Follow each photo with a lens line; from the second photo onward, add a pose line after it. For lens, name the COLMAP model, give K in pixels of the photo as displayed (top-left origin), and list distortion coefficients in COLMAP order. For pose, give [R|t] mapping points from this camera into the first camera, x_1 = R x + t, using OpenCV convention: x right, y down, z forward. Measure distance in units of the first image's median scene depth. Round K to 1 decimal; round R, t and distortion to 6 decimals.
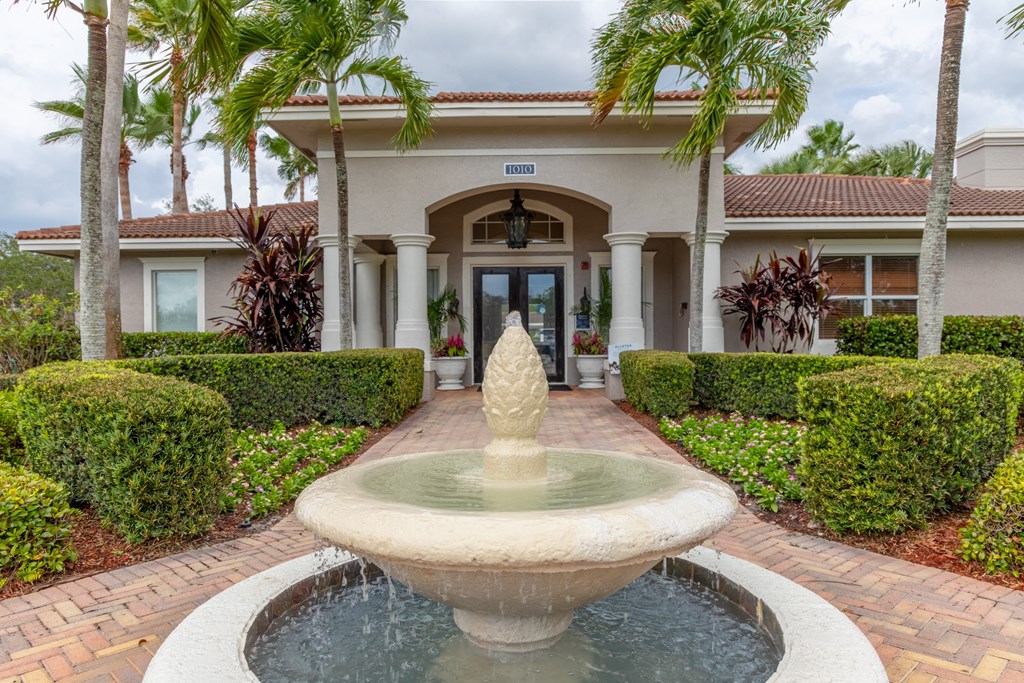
lens RADIAL K [[456.7, 0, 509.5], [0, 456.7, 351.2], [0, 0, 1]] dist [0.001253, 0.000146]
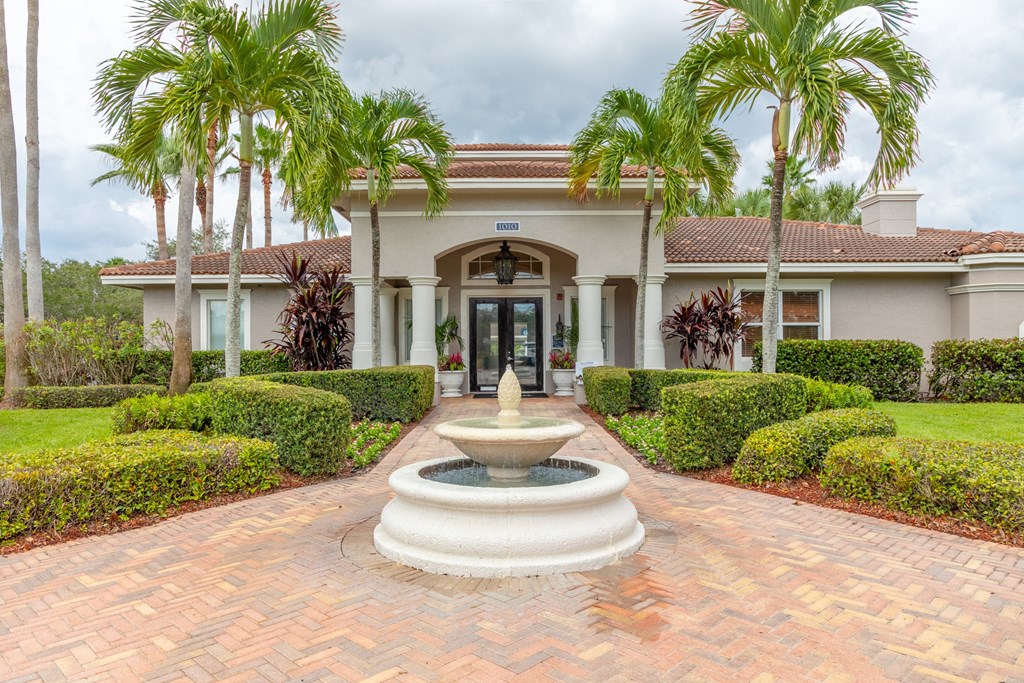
lens RADIAL K [[456.7, 0, 509.5], [0, 456.7, 351.2], [0, 0, 1]] dist [0.001253, 0.000146]
pose [[0.999490, 0.001968, 0.031876, -0.012093], [-0.001319, 0.999791, -0.020381, -0.016969], [-0.031910, 0.020329, 0.999284, -0.279960]]
